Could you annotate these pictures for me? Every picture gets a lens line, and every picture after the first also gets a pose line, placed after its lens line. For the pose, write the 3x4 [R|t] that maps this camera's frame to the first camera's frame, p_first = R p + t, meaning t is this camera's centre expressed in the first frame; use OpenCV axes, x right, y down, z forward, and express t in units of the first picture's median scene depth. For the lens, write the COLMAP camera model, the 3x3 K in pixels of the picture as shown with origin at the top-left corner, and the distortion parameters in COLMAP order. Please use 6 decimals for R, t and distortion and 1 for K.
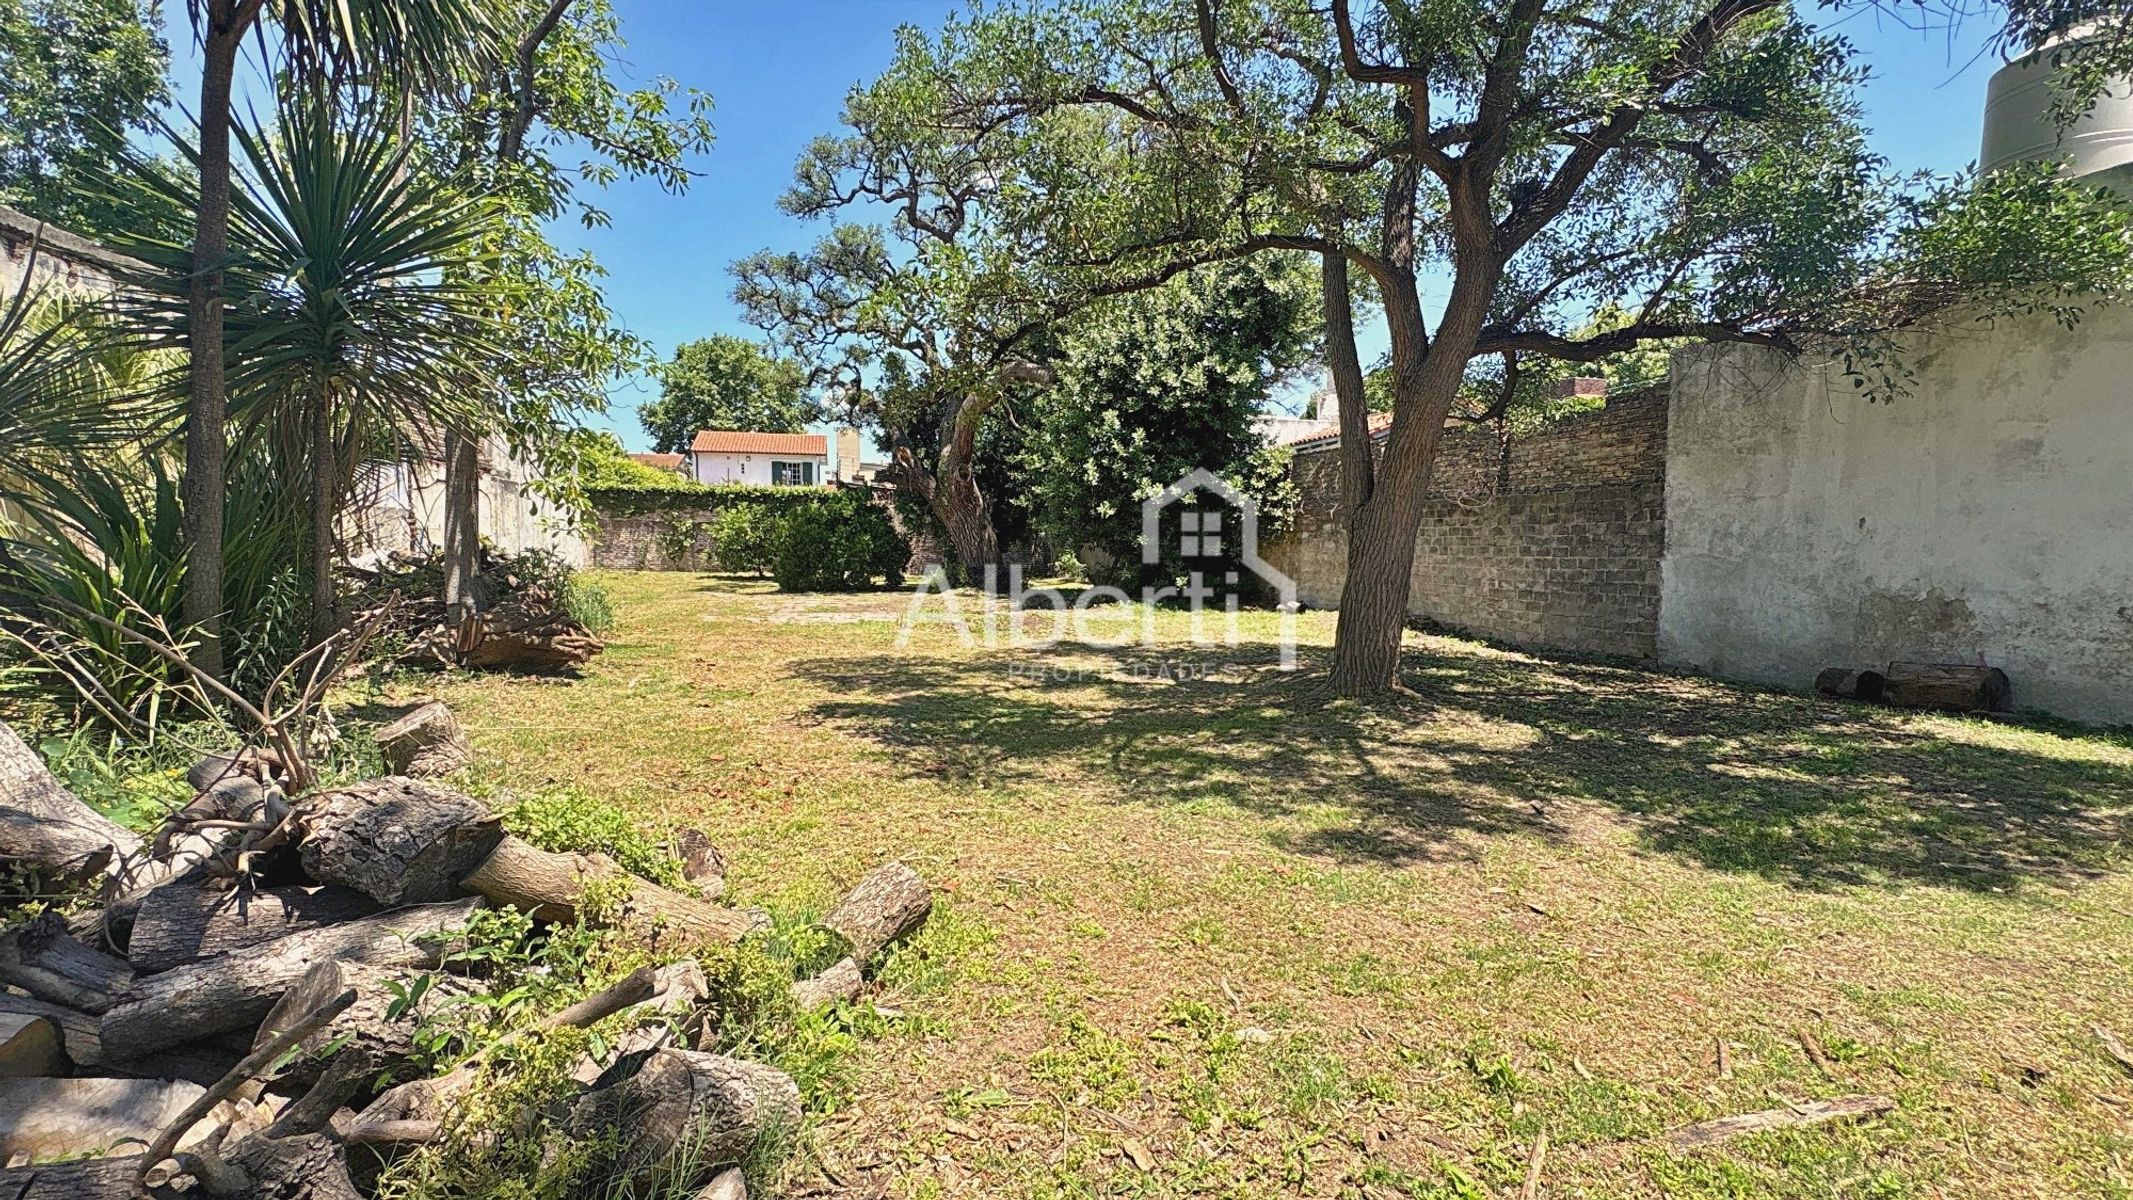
lens RADIAL K [[856.7, 0, 1070.6], [0, 856.7, 597.6], [0, 0, 1]] dist [0.001281, 0.000108]
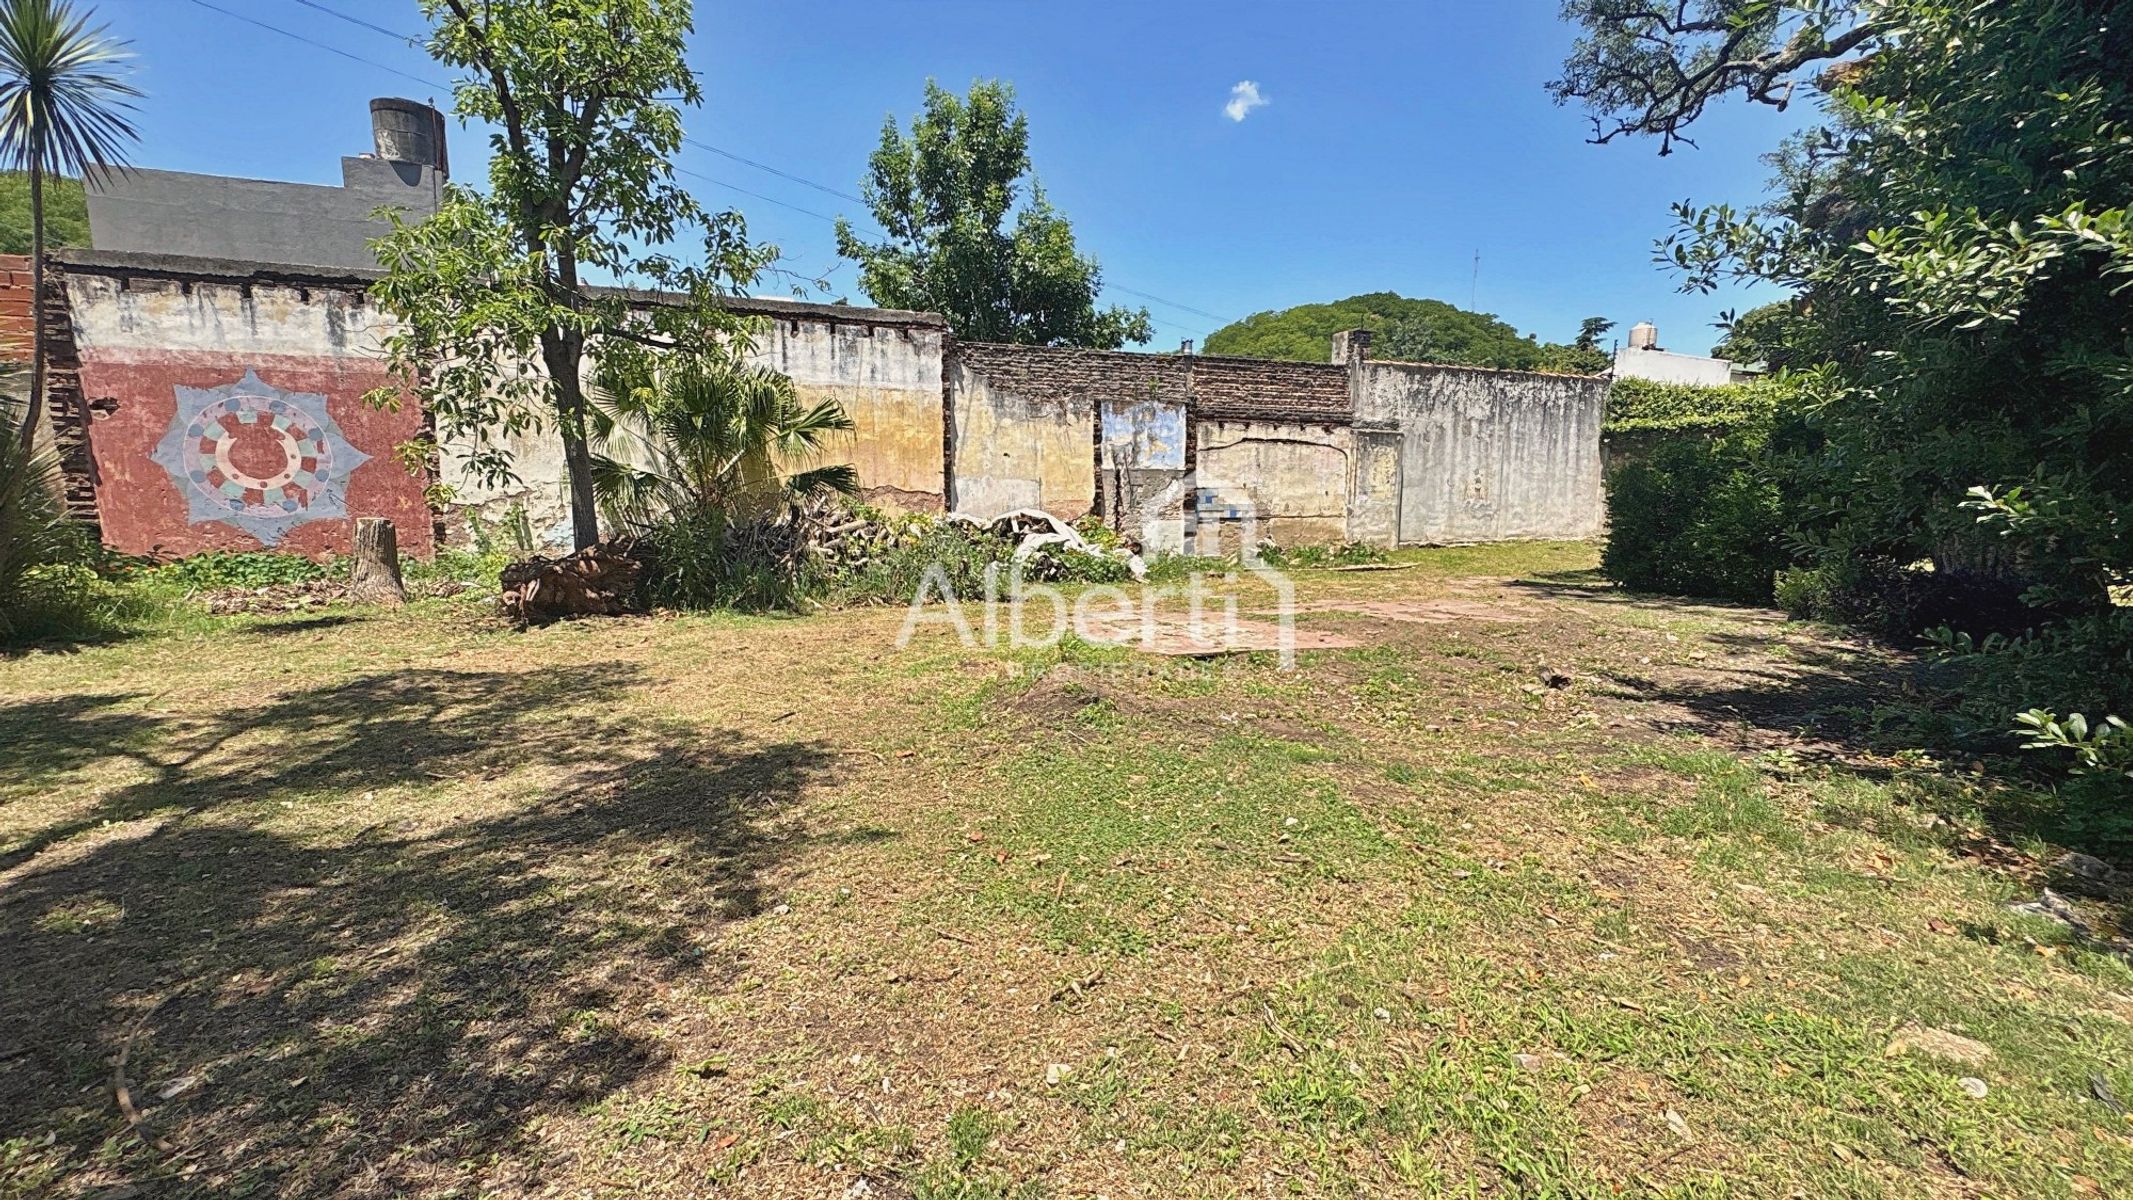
lens RADIAL K [[856.7, 0, 1070.6], [0, 856.7, 597.6], [0, 0, 1]] dist [0.001281, 0.000108]
pose [[0.116368, 0.115654, -0.986450, 0.154283], [-0.064985, 0.991956, 0.108634, -0.029934], [0.991078, 0.051463, 0.122947, 0.421433]]
